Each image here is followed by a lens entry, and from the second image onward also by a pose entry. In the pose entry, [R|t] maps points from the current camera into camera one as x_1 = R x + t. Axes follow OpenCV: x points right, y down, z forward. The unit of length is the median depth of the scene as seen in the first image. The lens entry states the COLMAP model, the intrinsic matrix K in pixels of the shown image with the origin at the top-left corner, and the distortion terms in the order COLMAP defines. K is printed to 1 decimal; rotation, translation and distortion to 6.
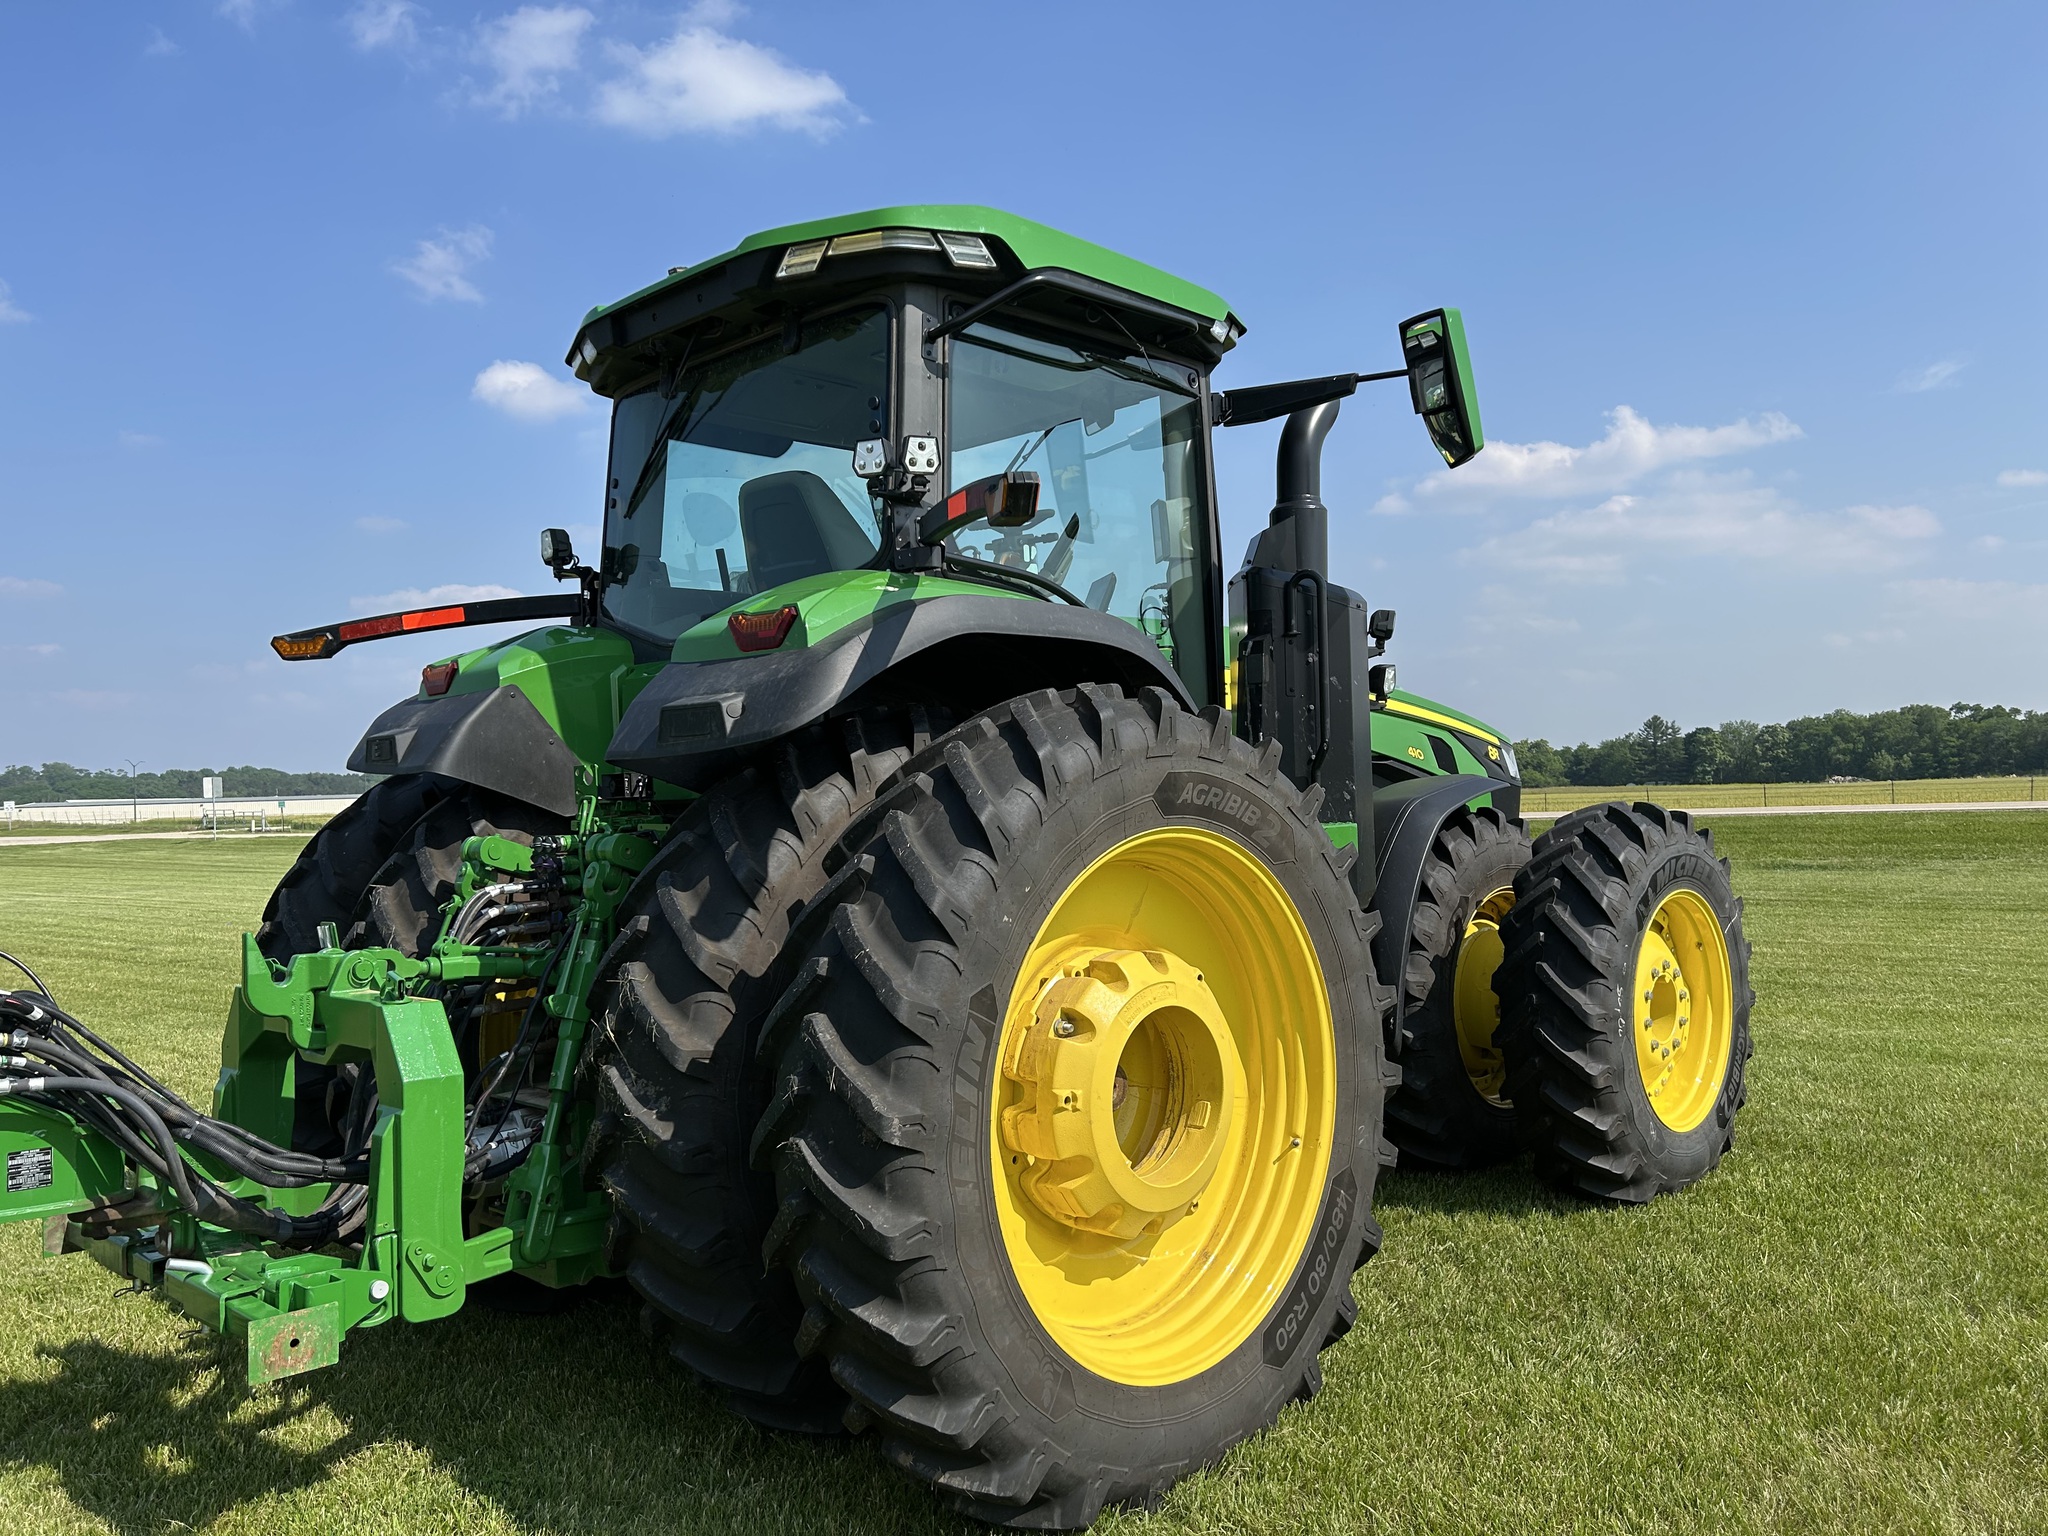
lens RADIAL K [[1545.8, 0, 1022.3], [0, 1545.8, 772.6], [0, 0, 1]] dist [0.071961, -0.087869]
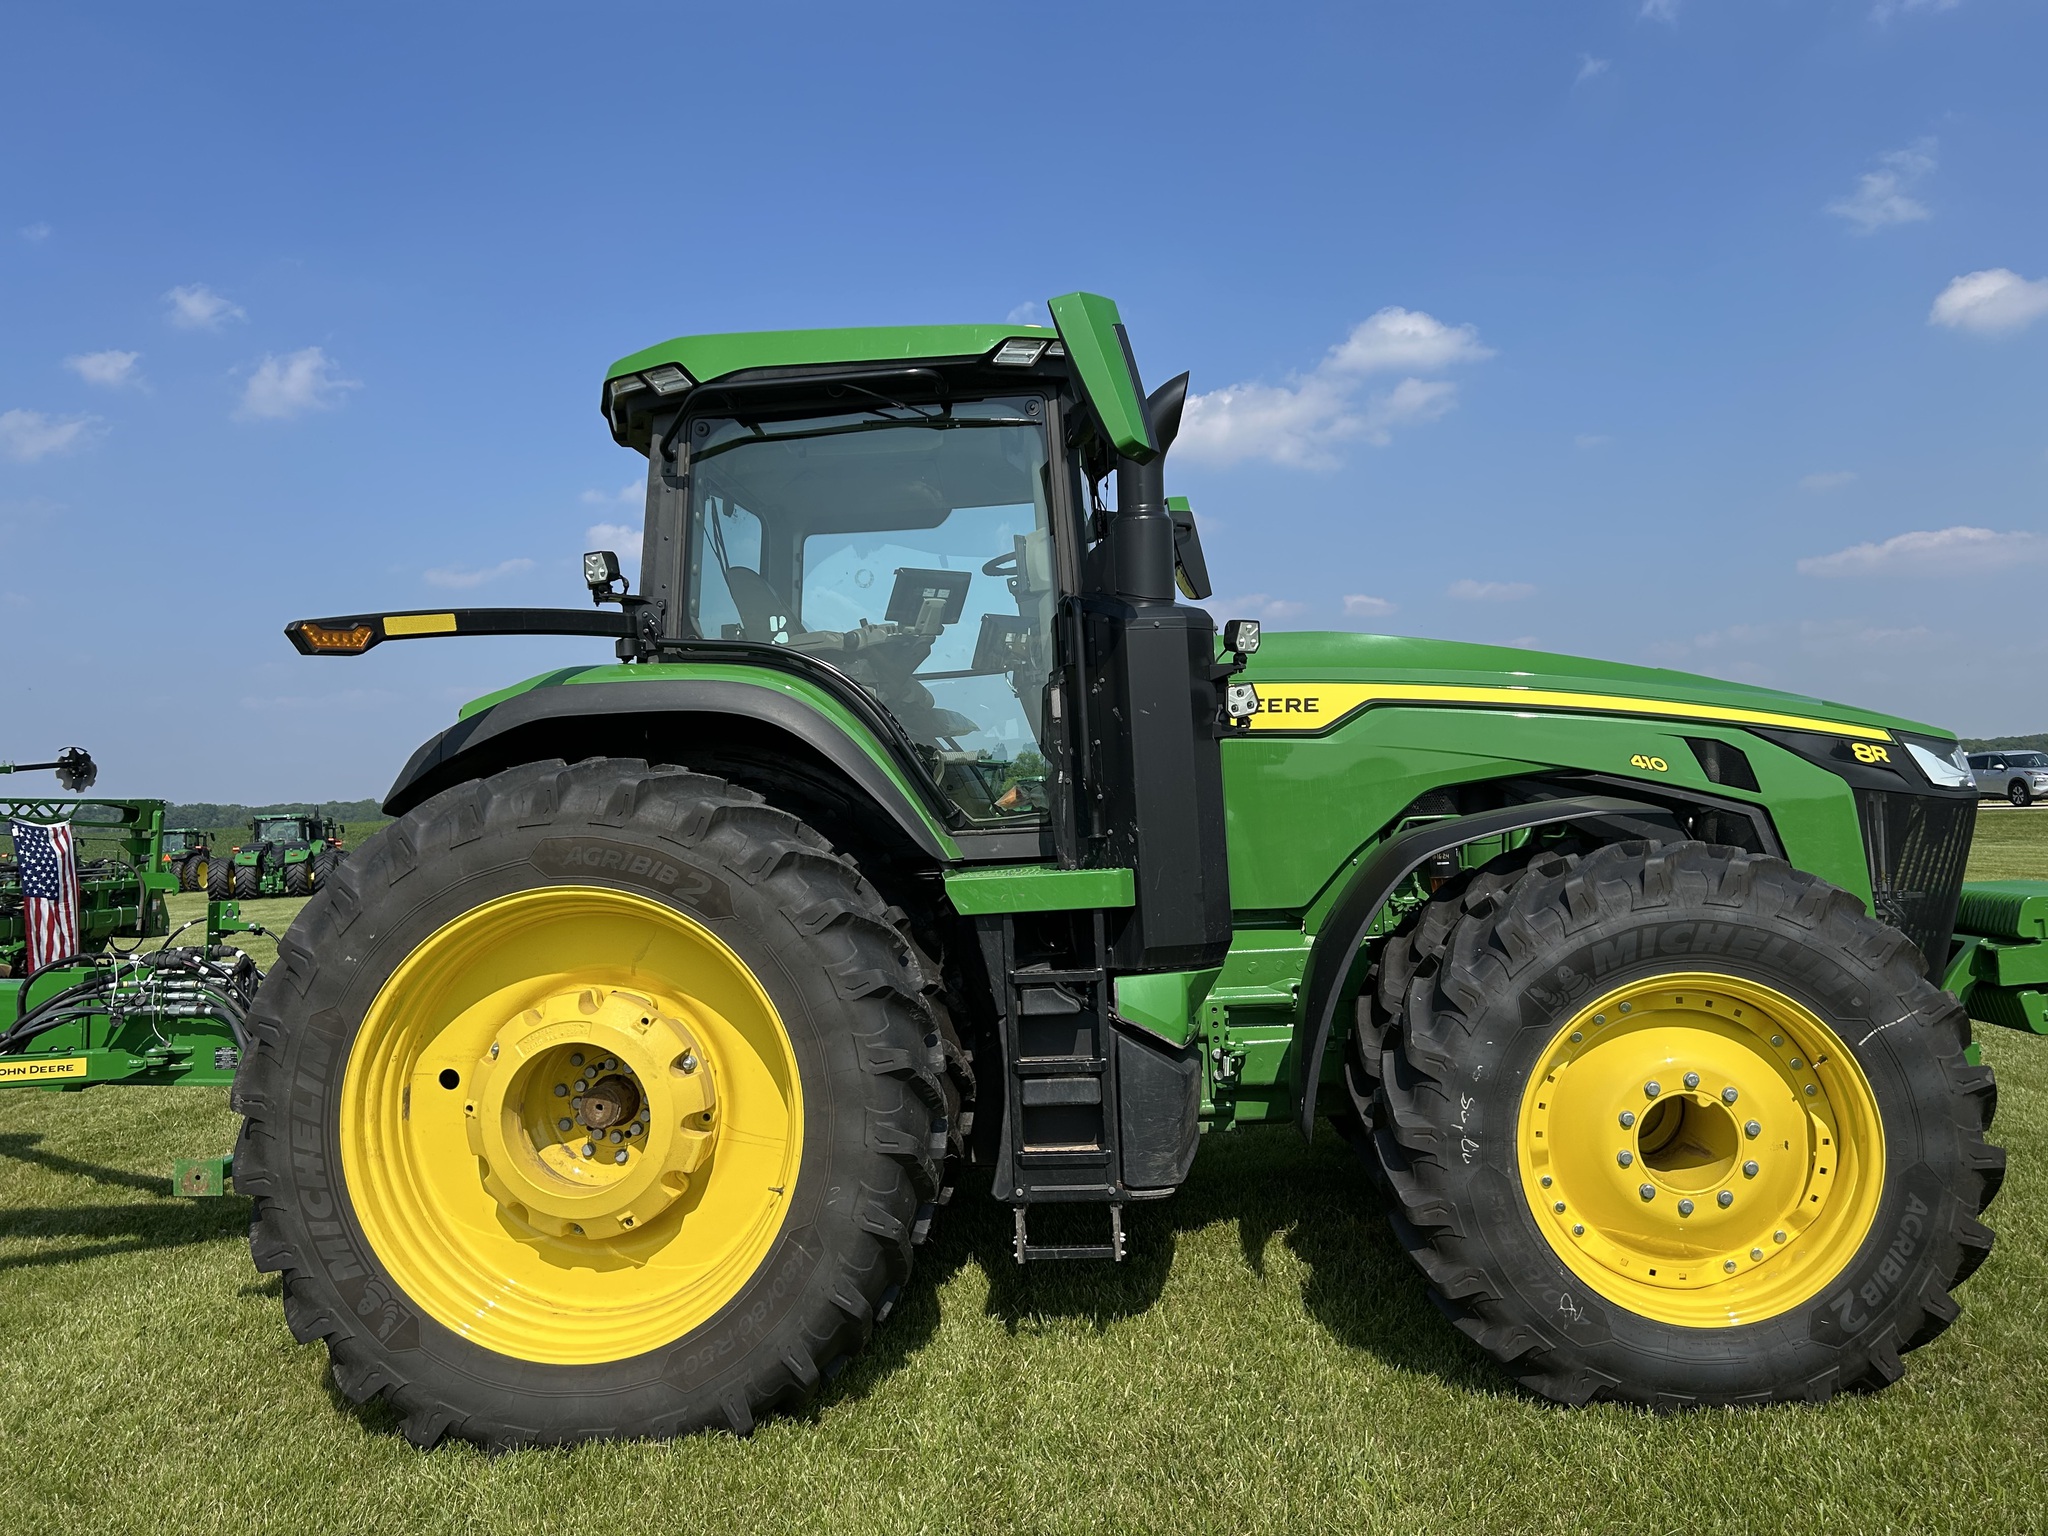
lens RADIAL K [[1545.8, 0, 1032.8], [0, 1545.8, 769.9], [0, 0, 1]] dist [0.071961, -0.087869]
pose [[0.630591, -0.021318, -0.775822, 1.159462], [0.036116, 0.999346, 0.001895, -0.038587], [0.775274, -0.029215, 0.630949, 0.520459]]
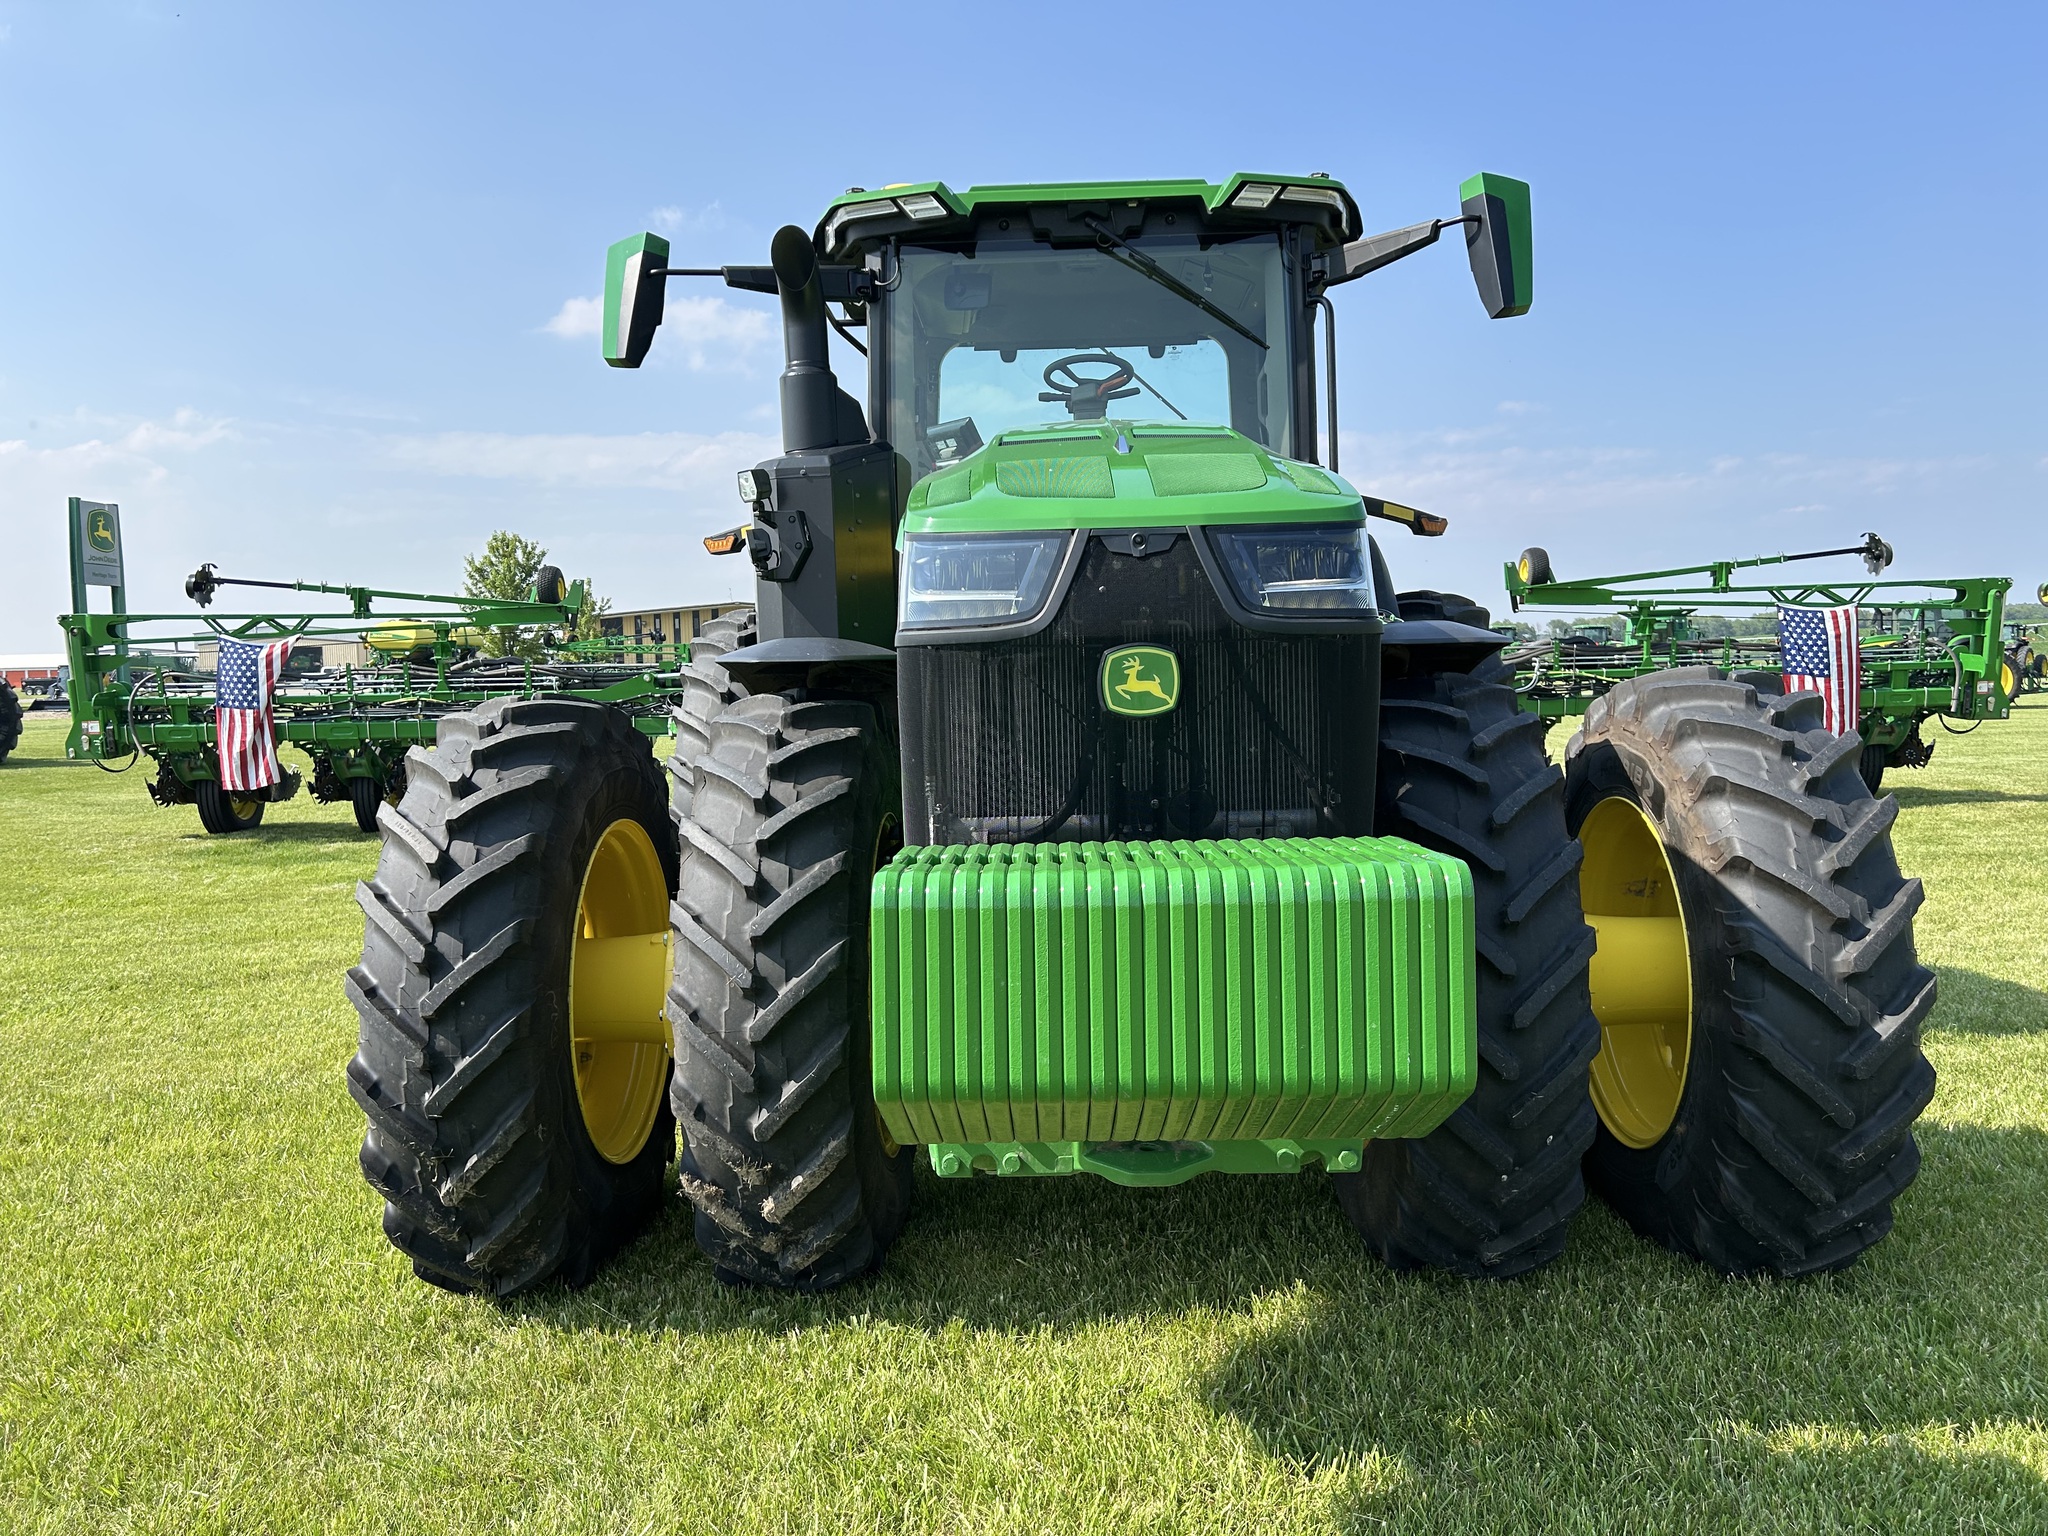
lens RADIAL K [[1545.8, 0, 1025.0], [0, 1545.8, 775.1], [0, 0, 1]] dist [0.071961, -0.087869]
pose [[-0.736875, 0.092591, -0.669658, 1.051915], [0.061610, 0.995652, 0.069871, 0.029205], [0.673216, 0.010229, -0.739375, 2.517251]]
